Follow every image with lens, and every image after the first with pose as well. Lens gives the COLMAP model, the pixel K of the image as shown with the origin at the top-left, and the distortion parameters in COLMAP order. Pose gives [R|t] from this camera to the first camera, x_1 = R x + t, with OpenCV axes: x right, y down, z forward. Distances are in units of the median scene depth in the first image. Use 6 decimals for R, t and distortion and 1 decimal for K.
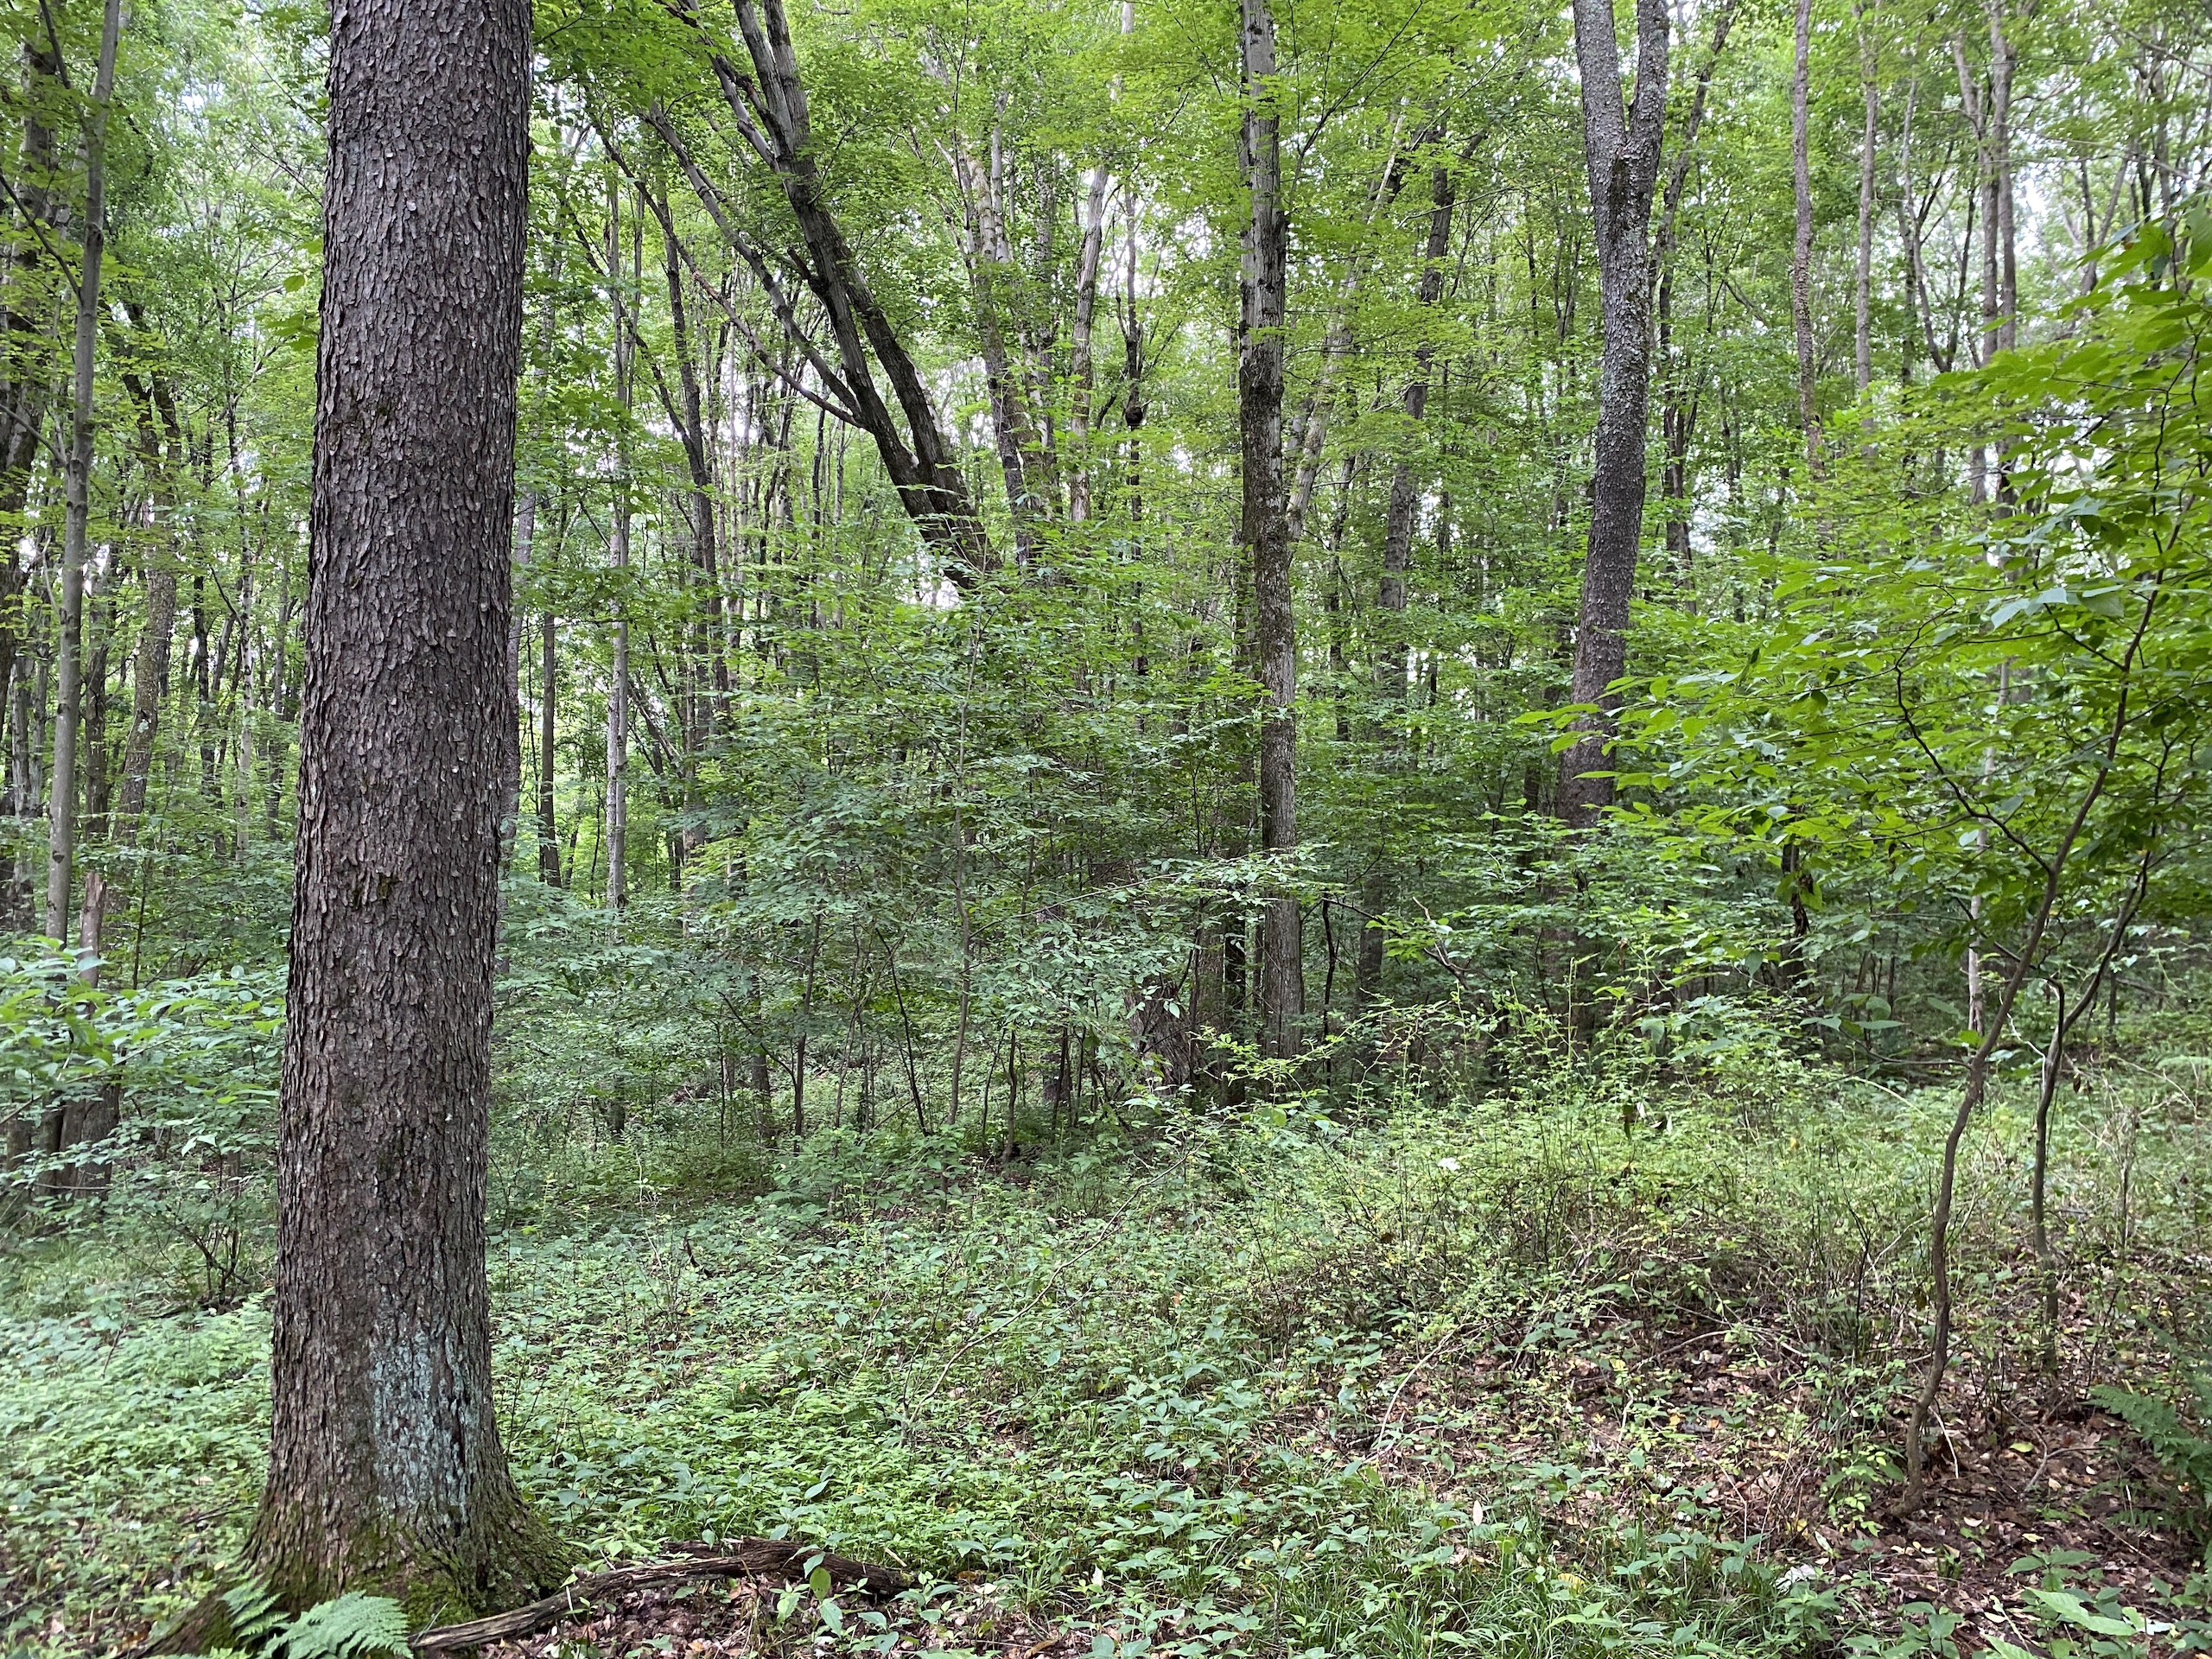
lens RADIAL K [[1740.5, 0, 1104.8], [0, 1740.5, 833.7], [0, 0, 1]] dist [0.051432, -0.068878]
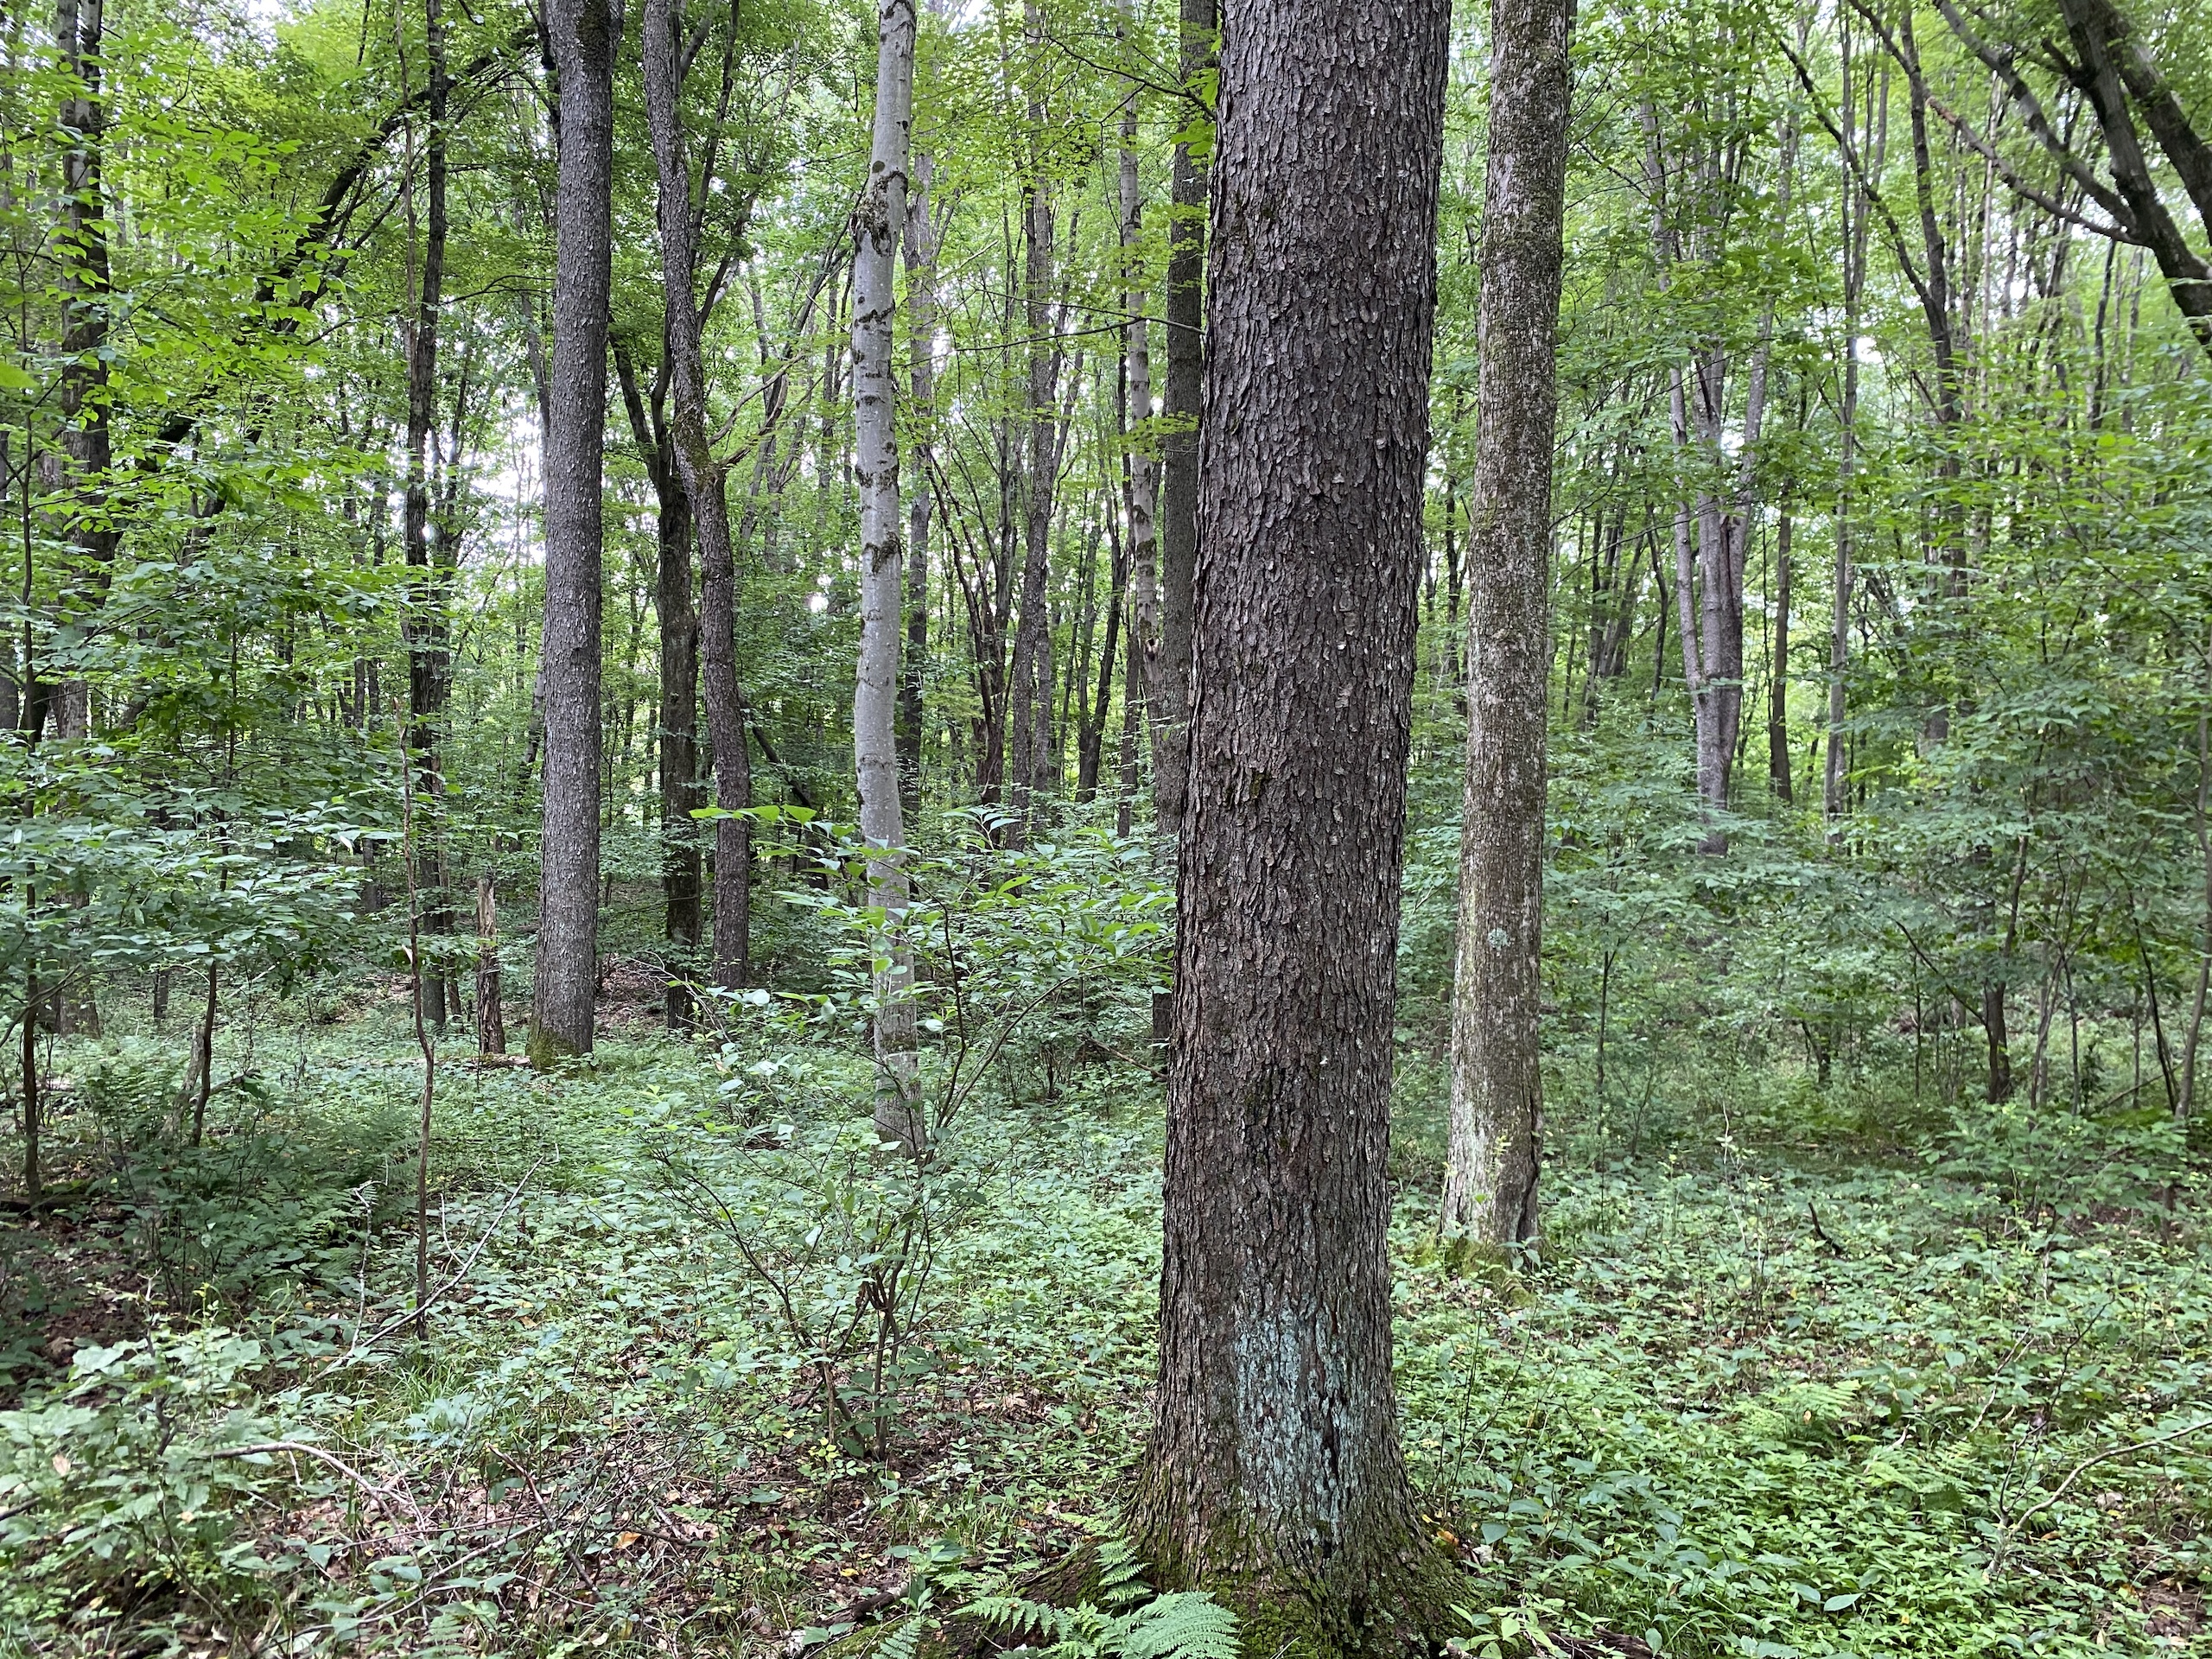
lens RADIAL K [[1740.5, 0, 1104.8], [0, 1740.5, 833.7], [0, 0, 1]] dist [0.051432, -0.068878]
pose [[0.779704, 0.044083, -0.624594, 0.059118], [-0.010779, 0.998316, 0.057004, 0.006025], [0.626055, -0.037713, 0.778866, 0.291885]]
